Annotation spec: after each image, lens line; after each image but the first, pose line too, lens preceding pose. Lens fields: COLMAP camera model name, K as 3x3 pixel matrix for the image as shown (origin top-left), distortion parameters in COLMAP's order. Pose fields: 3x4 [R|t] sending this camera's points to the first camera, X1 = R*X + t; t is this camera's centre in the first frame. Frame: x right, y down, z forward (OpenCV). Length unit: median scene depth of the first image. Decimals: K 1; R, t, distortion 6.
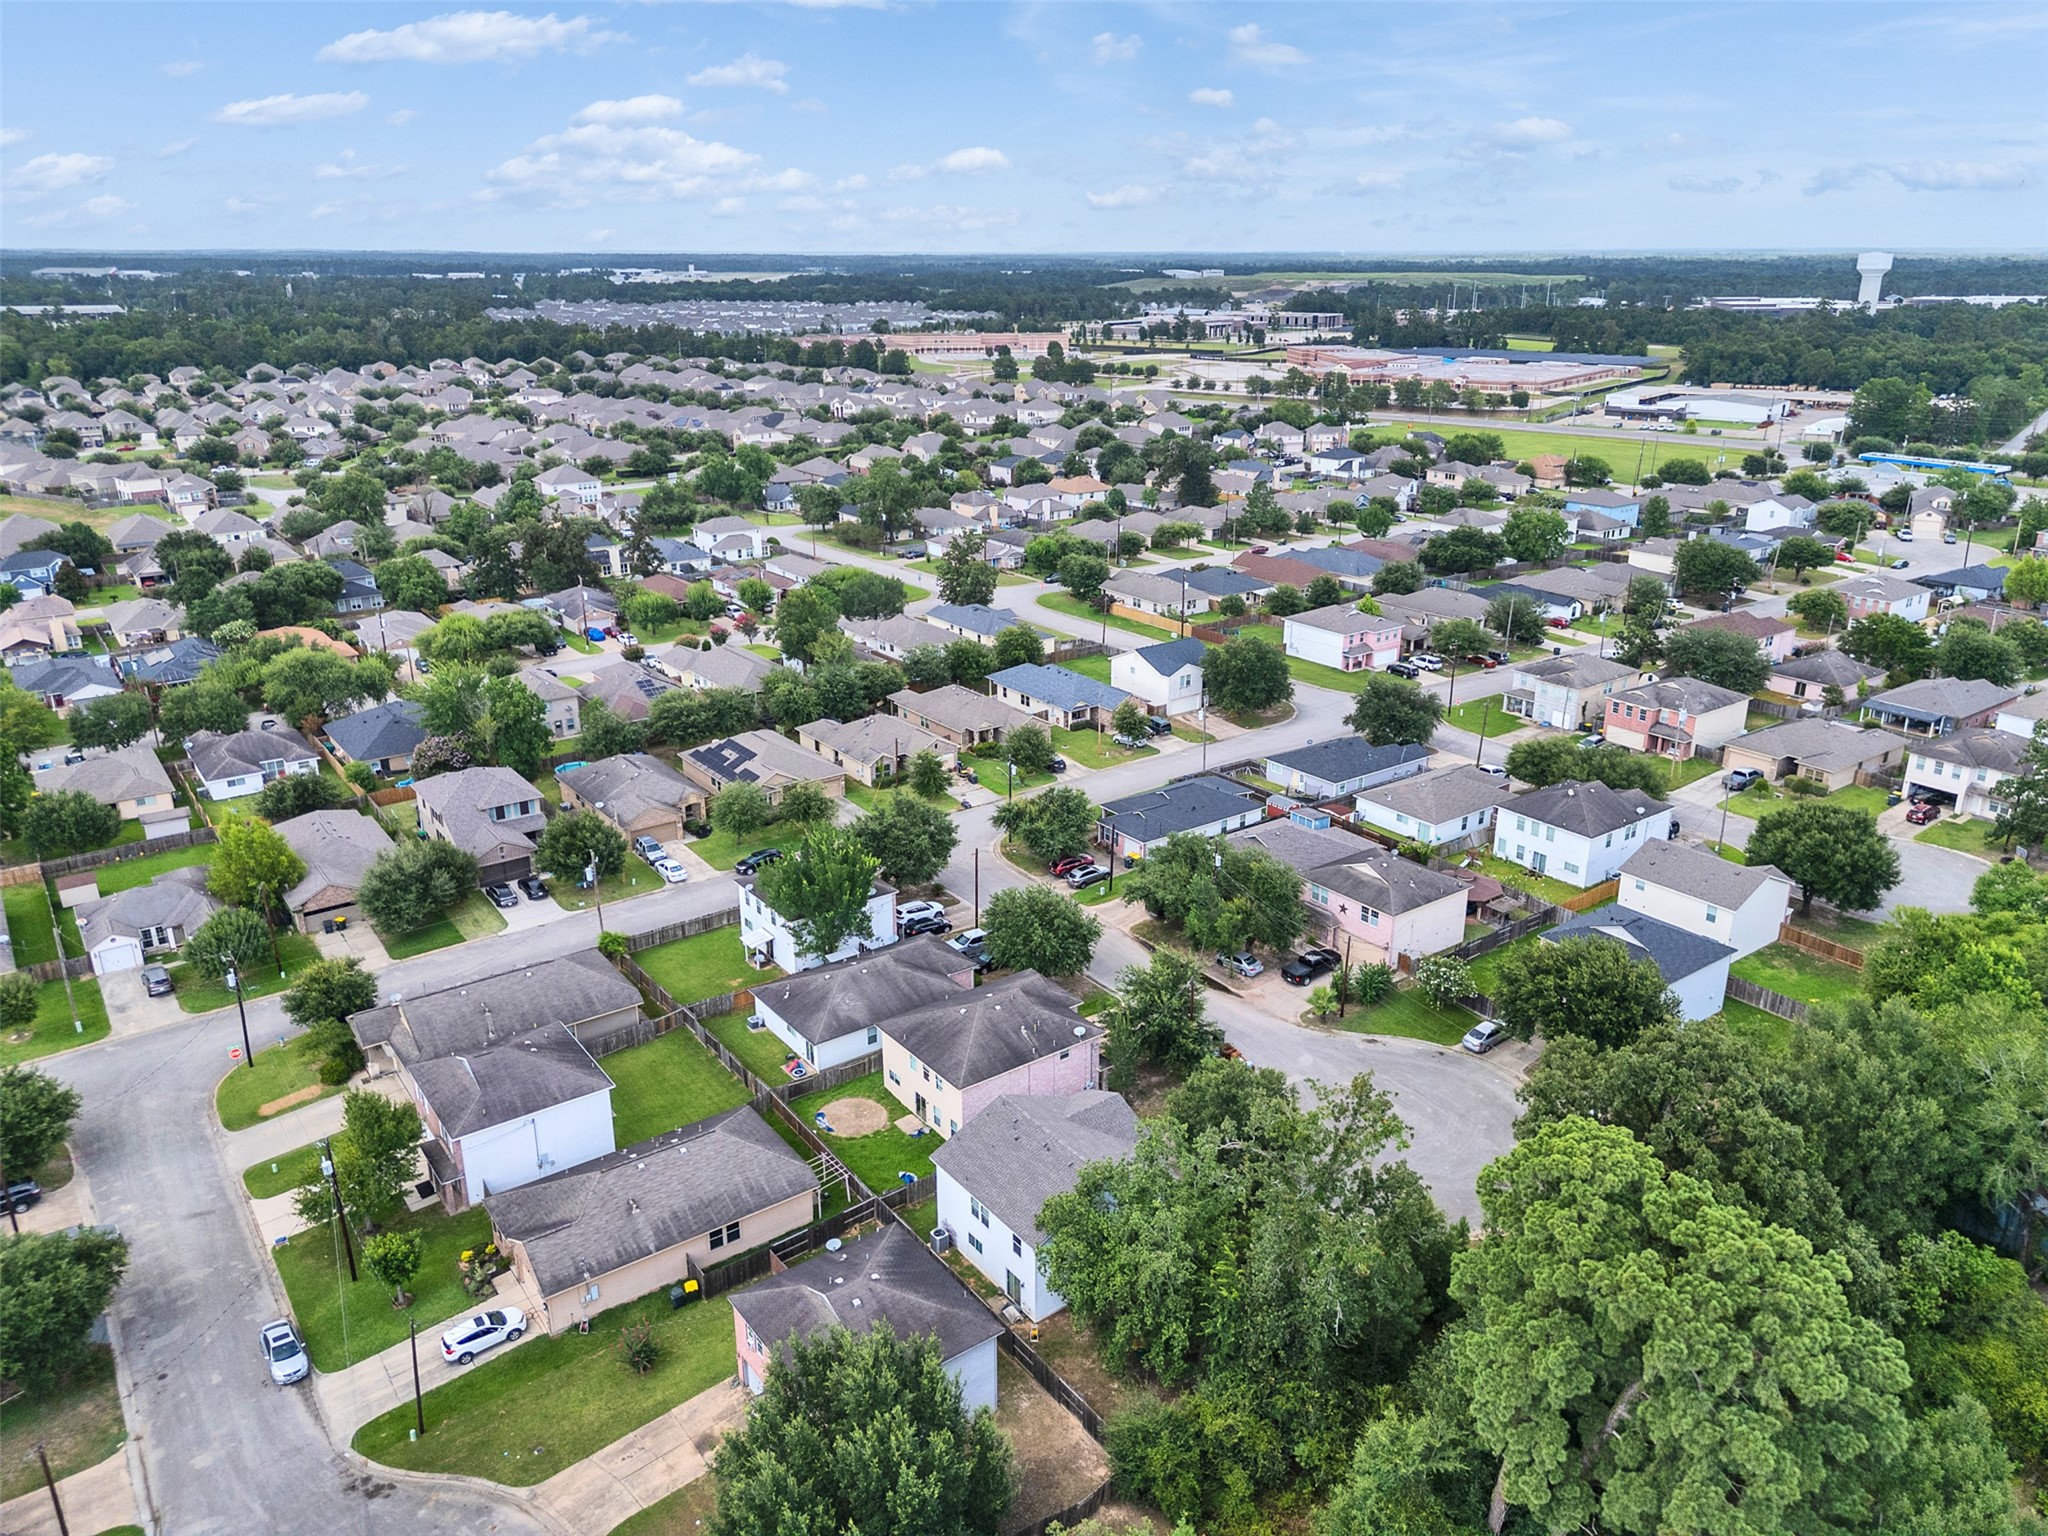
lens RADIAL K [[1458.2, 0, 1074.3], [0, 1458.2, 798.0], [0, 0, 1]] dist [0.023056, -0.017606]
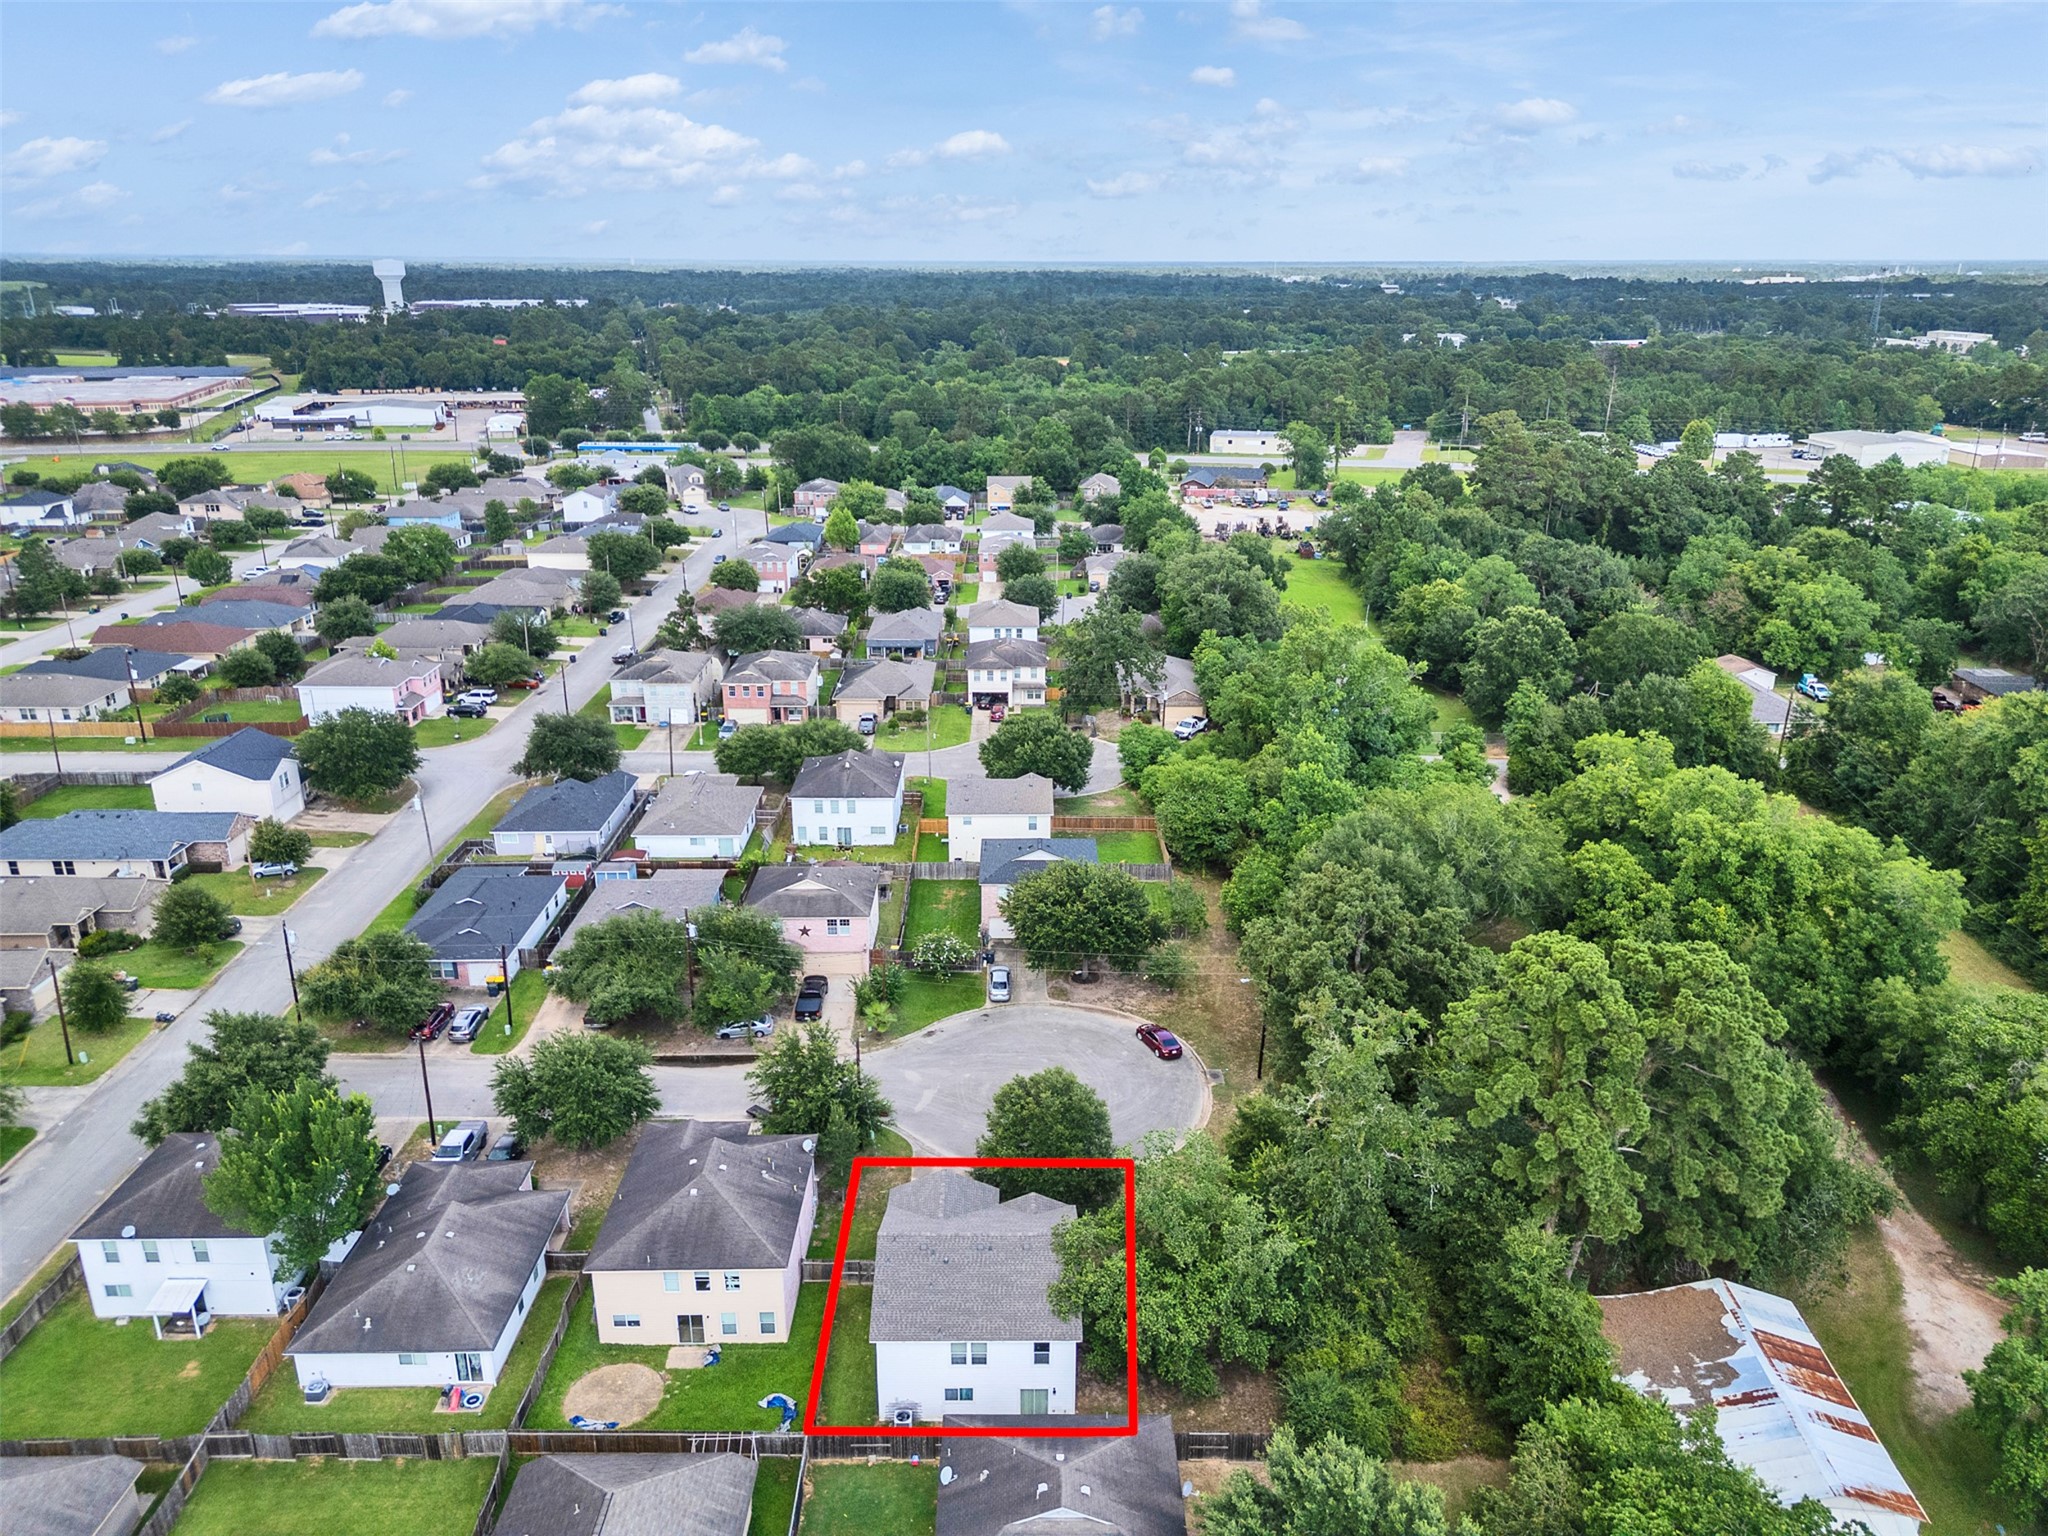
lens RADIAL K [[1458.2, 0, 1026.9], [0, 1458.2, 779.9], [0, 0, 1]] dist [0.023056, -0.017606]
pose [[0.574057, -0.264961, 0.774761, -0.336237], [0.277653, 0.953128, 0.120234, -0.070198], [-0.770303, 0.146093, 0.620717, 0.215325]]
